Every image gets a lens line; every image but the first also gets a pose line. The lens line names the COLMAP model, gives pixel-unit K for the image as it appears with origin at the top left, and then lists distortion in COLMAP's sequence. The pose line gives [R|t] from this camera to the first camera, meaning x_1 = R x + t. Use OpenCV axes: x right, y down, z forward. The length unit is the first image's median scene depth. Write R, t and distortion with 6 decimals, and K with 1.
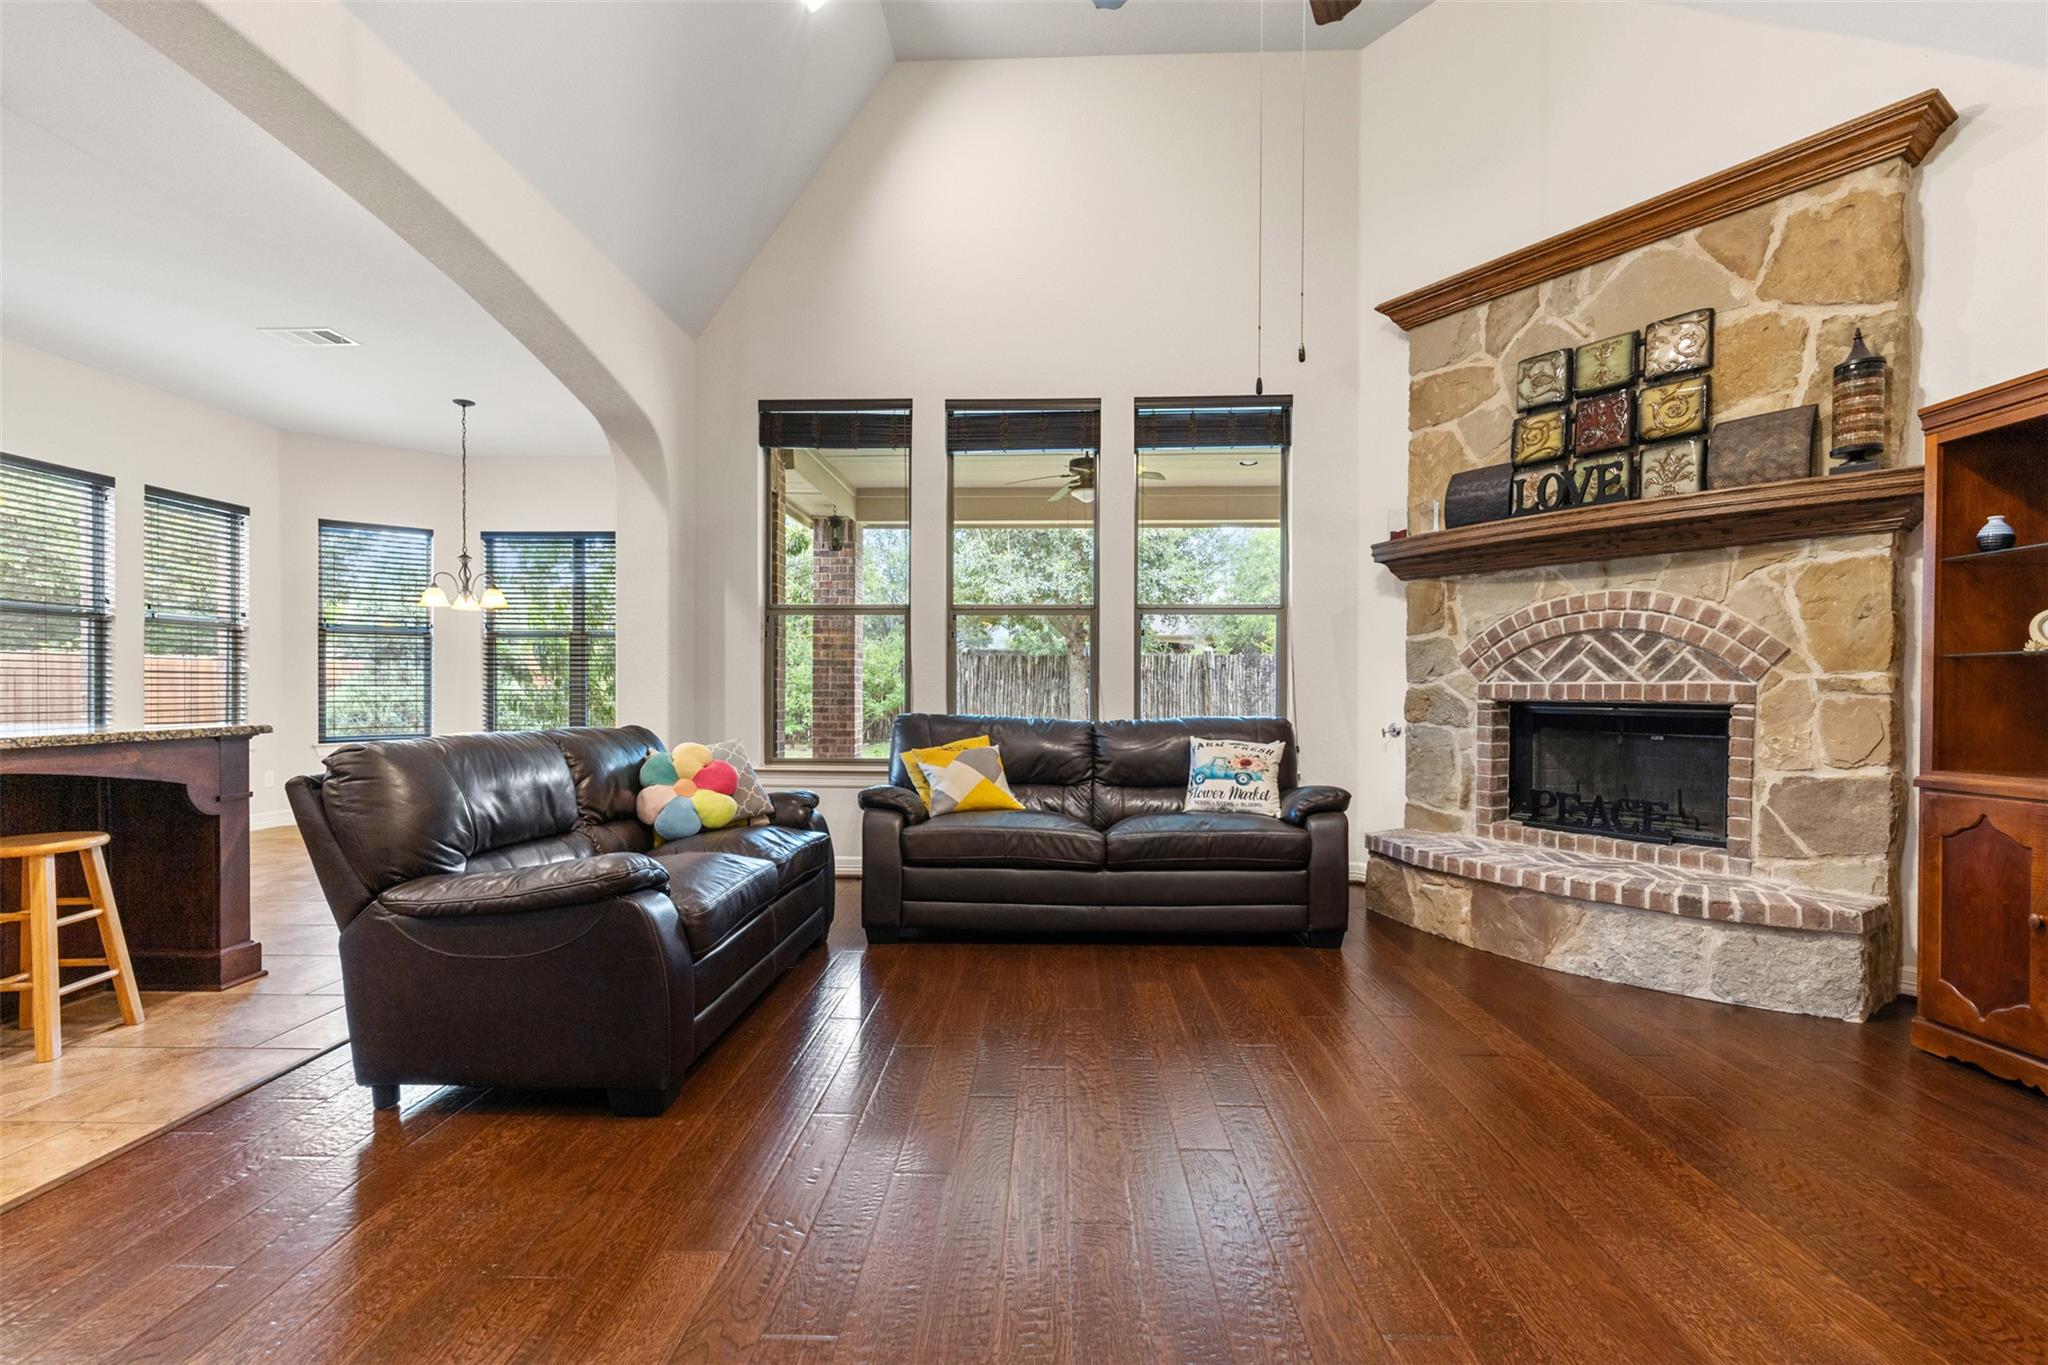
lens RADIAL K [[913.9, 0, 1019.8], [0, 913.9, 690.0], [0, 0, 1]] dist [0.008491, -0.000203]
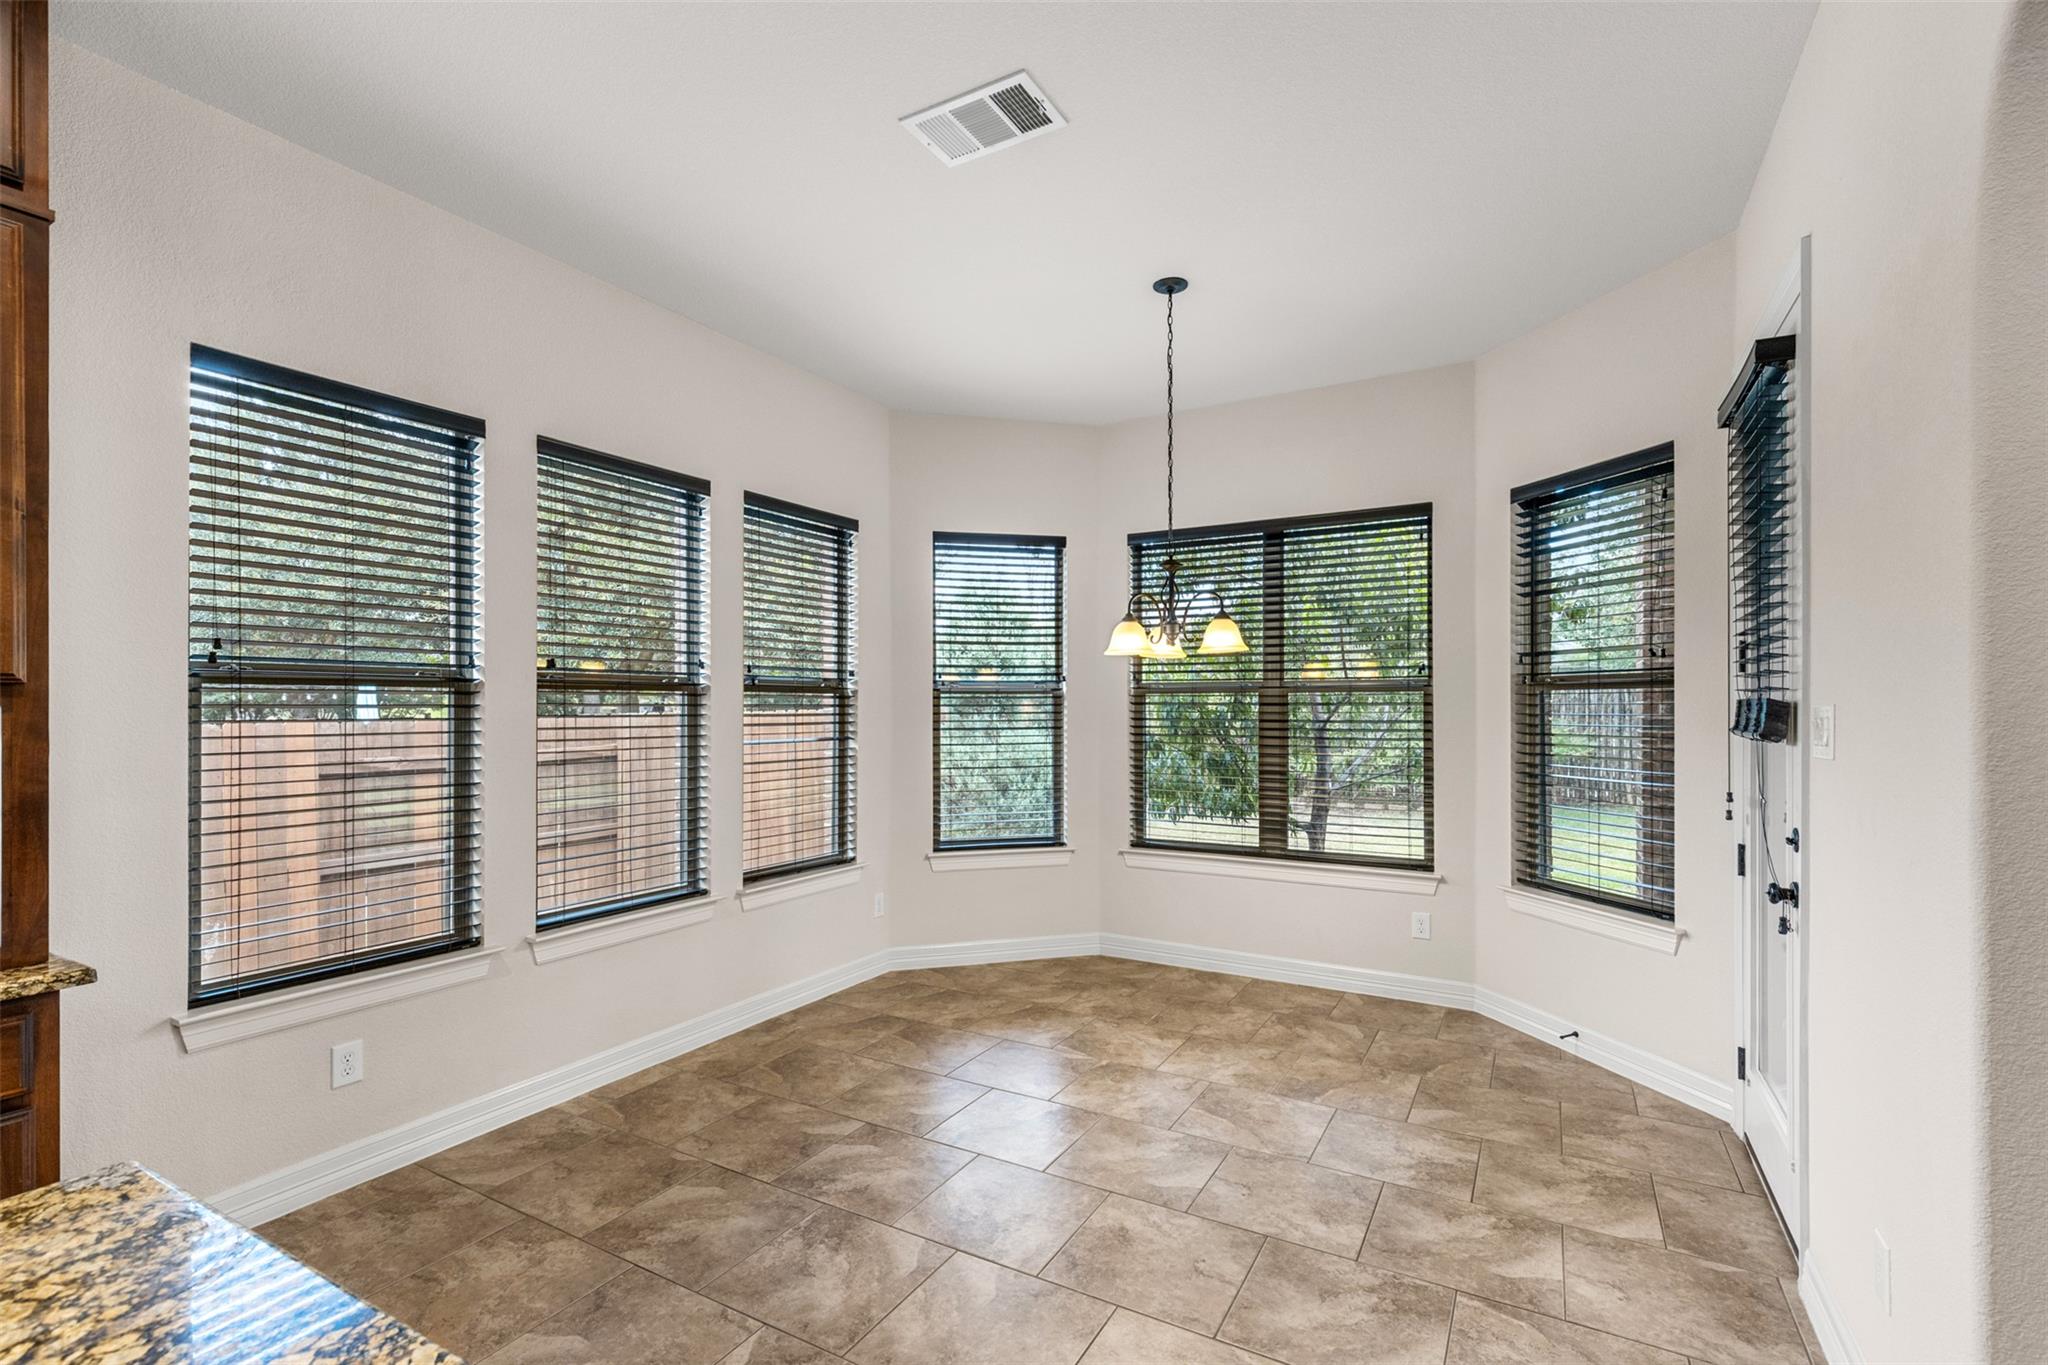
lens RADIAL K [[913.9, 0, 1019.8], [0, 913.9, 690.0], [0, 0, 1]] dist [0.008491, -0.000203]
pose [[0.882838, -0.012126, -0.469522, -0.633347], [0.003023, 0.999793, -0.020136, -0.085767], [0.469669, 0.016357, 0.882691, 0.697820]]
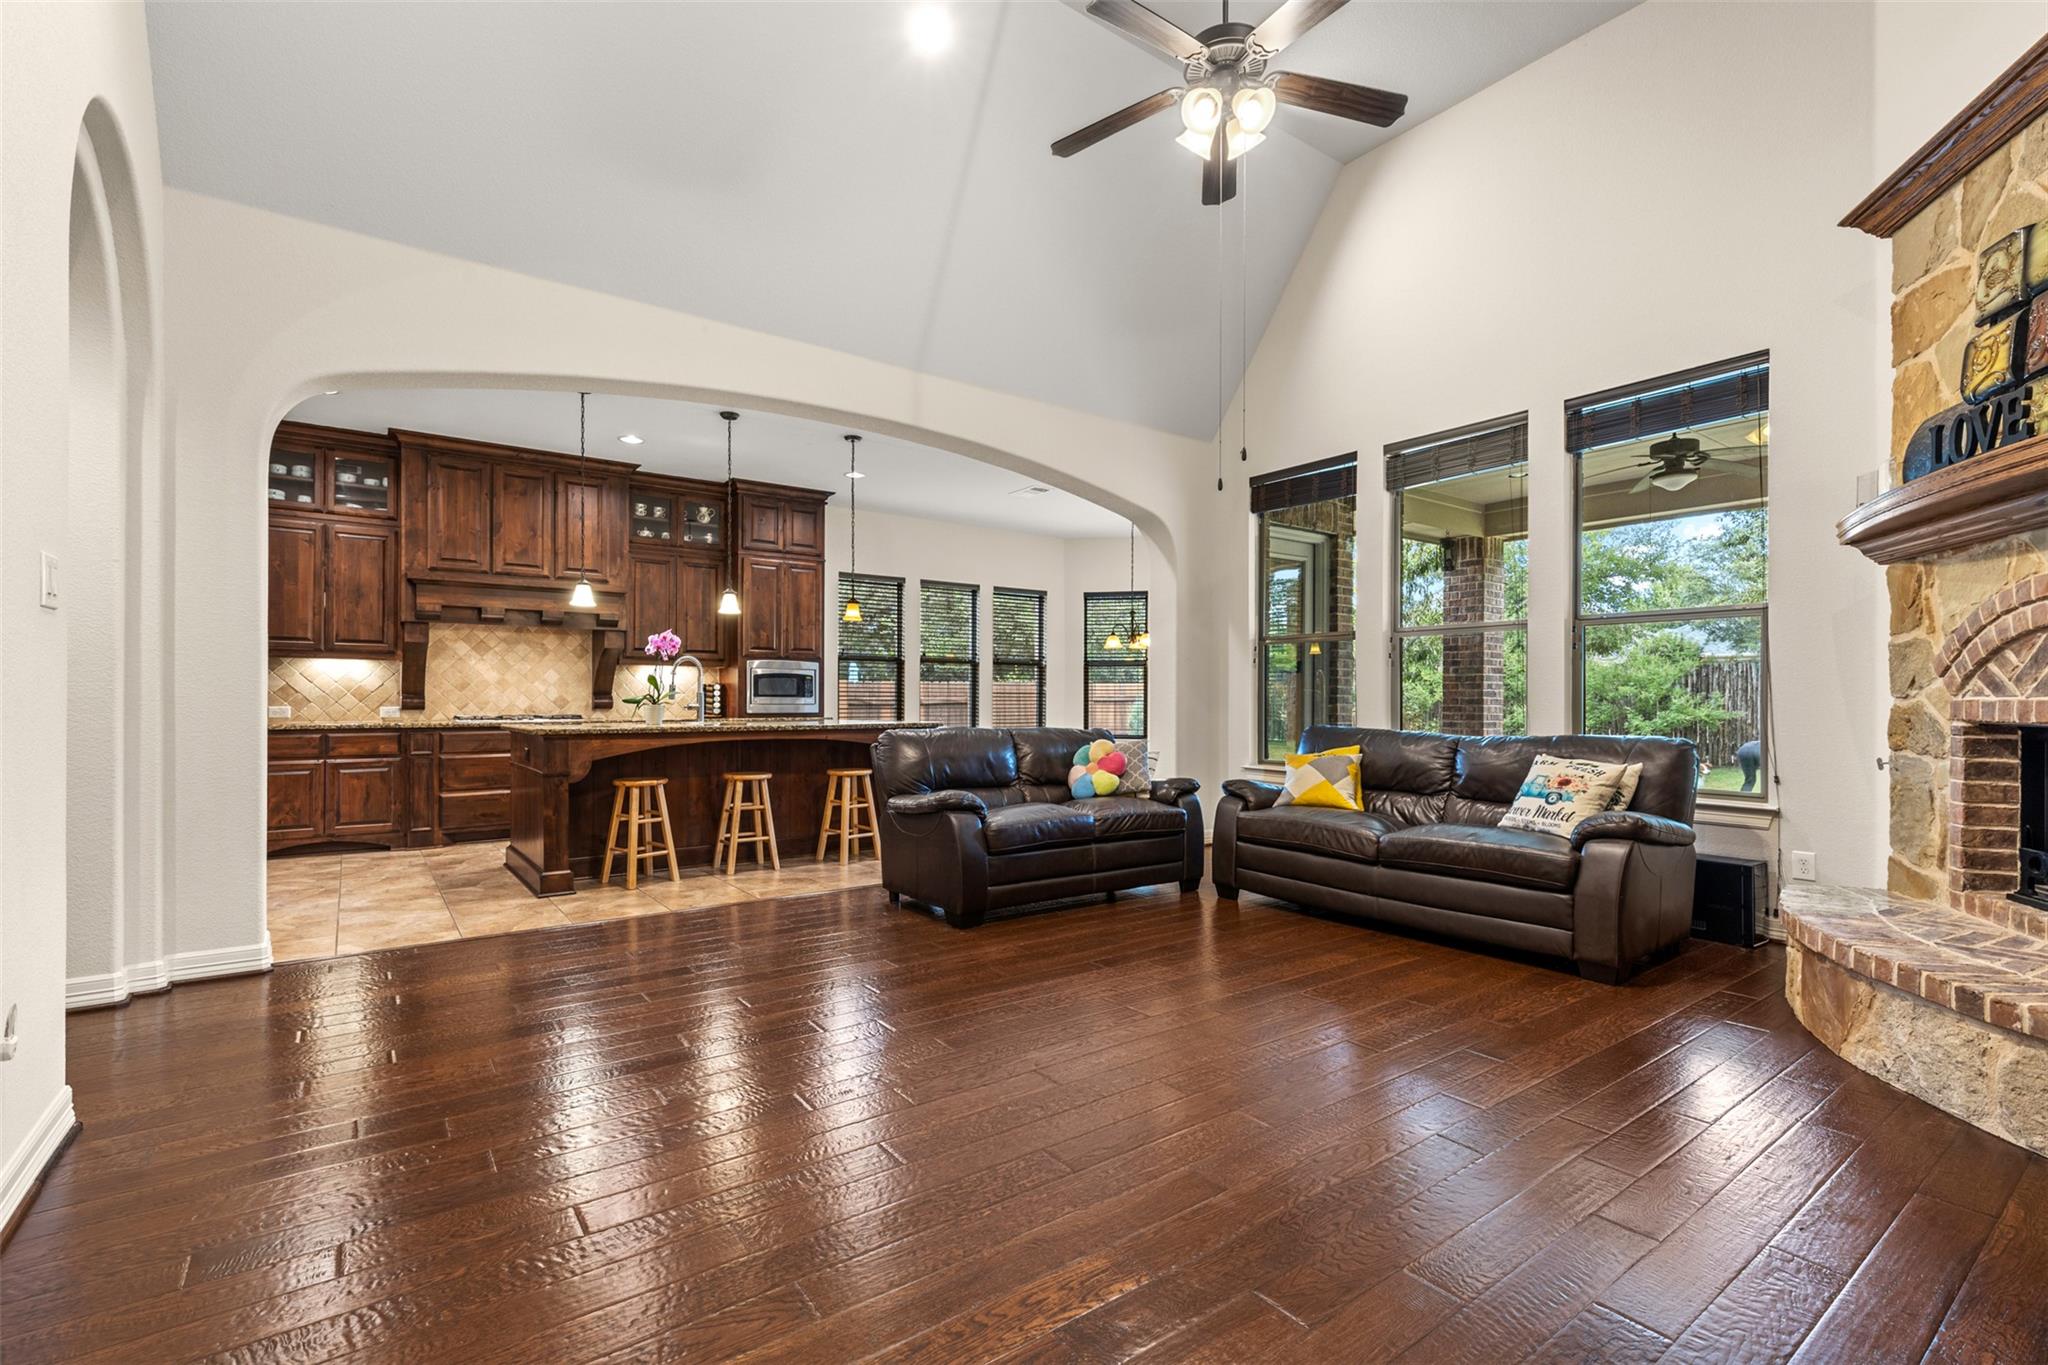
lens RADIAL K [[913.9, 0, 1019.8], [0, 913.9, 690.0], [0, 0, 1]] dist [0.008491, -0.000203]
pose [[0.619399, -0.010315, -0.785009, 0.606029], [-0.002281, 0.999886, -0.014938, -0.001672], [0.785073, 0.011043, 0.619305, -0.043696]]
